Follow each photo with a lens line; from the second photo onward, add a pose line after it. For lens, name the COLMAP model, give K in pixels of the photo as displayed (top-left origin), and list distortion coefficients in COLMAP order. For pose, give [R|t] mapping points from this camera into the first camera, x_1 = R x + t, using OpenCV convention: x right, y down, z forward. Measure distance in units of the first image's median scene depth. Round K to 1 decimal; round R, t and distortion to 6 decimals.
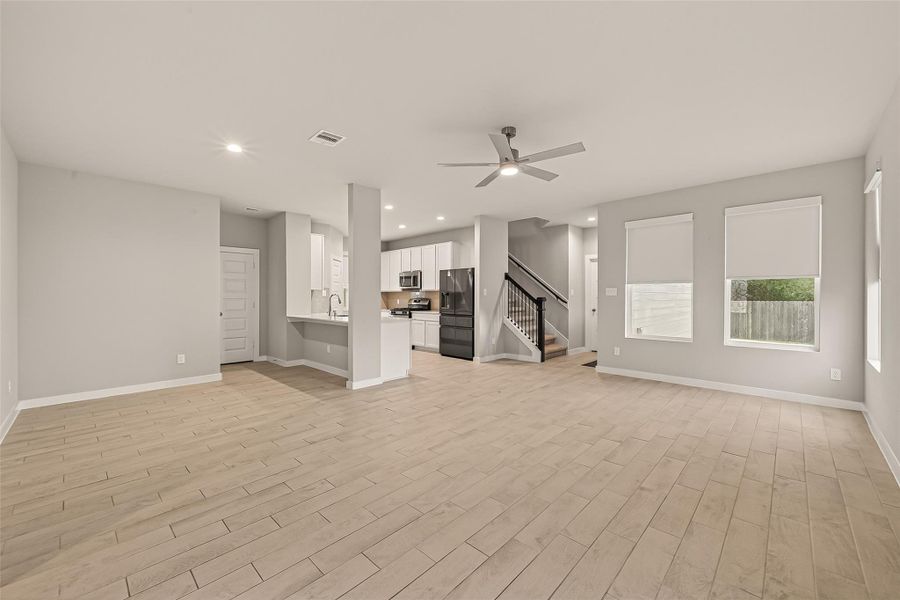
lens RADIAL K [[377.2, 0, 452.5], [0, 377.2, 295.2], [0, 0, 1]] dist [0.019178, -0.000109]
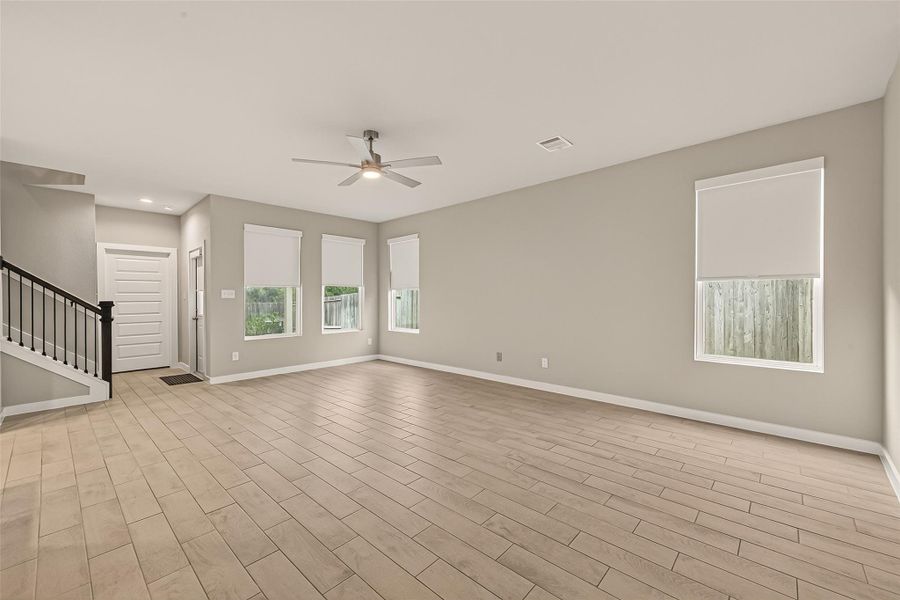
lens RADIAL K [[361.8, 0, 450.0], [0, 361.8, 300.0], [0, 0, 1]] dist [0.014886, -0.000065]
pose [[-0.031756, -0.005331, 0.999481, -0.412613], [0.004604, 0.999974, 0.005480, 0.003190], [-0.999485, 0.004776, -0.031730, 0.410077]]
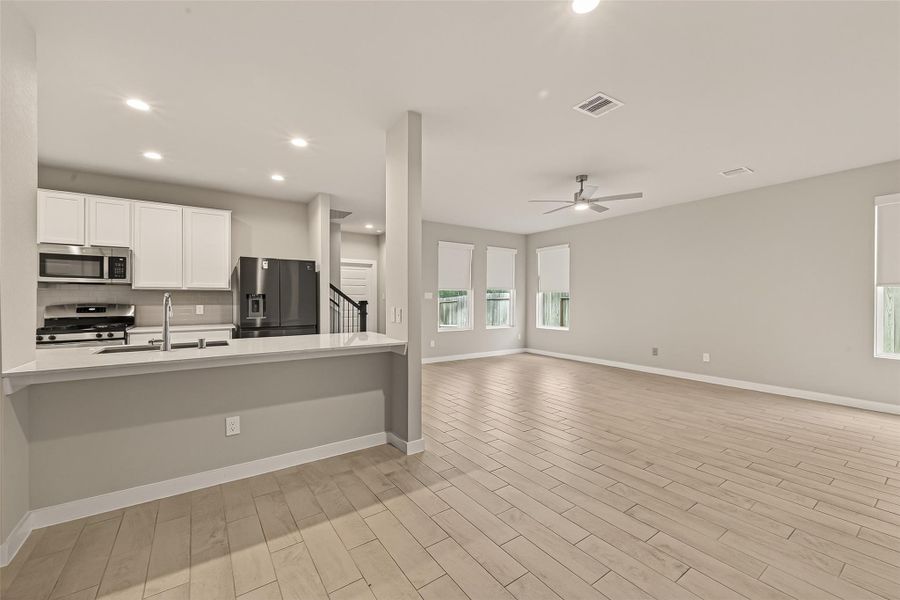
lens RADIAL K [[366.3, 0, 450.0], [0, 366.3, 300.0], [0, 0, 1]] dist [0.005014, 0.000103]
pose [[0.174524, -0.000573, 0.984653, -0.608252], [-0.001840, 0.999998, 0.000908, 0.003159], [-0.984651, -0.001970, 0.174523, 0.615756]]
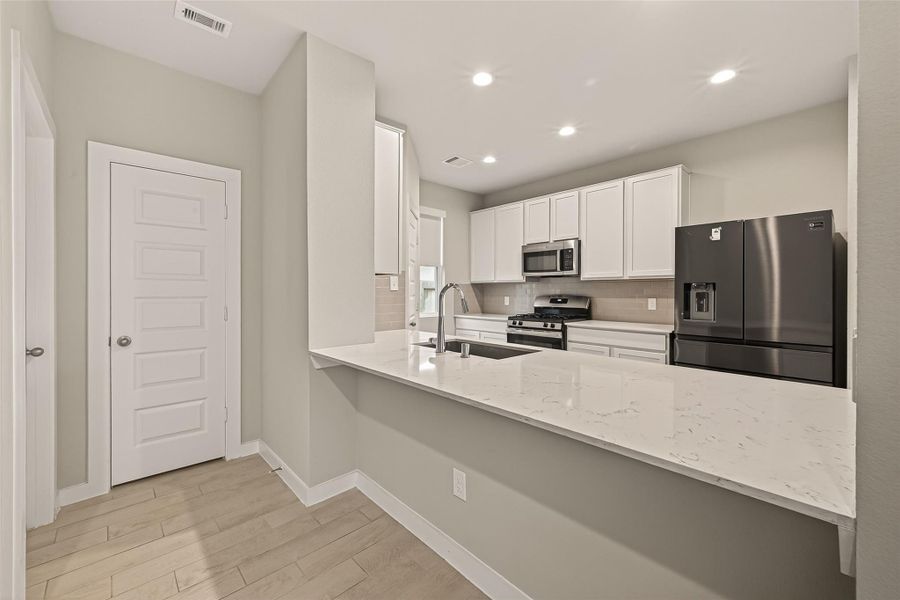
lens RADIAL K [[358.2, 0, 449.9], [0, 358.2, 292.4], [0, 0, 1]] dist [-0.000243, -0.000039]
pose [[0.999353, 0.001748, -0.035918, -0.289204], [-0.001491, 0.999973, 0.007164, 0.001759], [0.035929, -0.007106, 0.999329, 0.658367]]
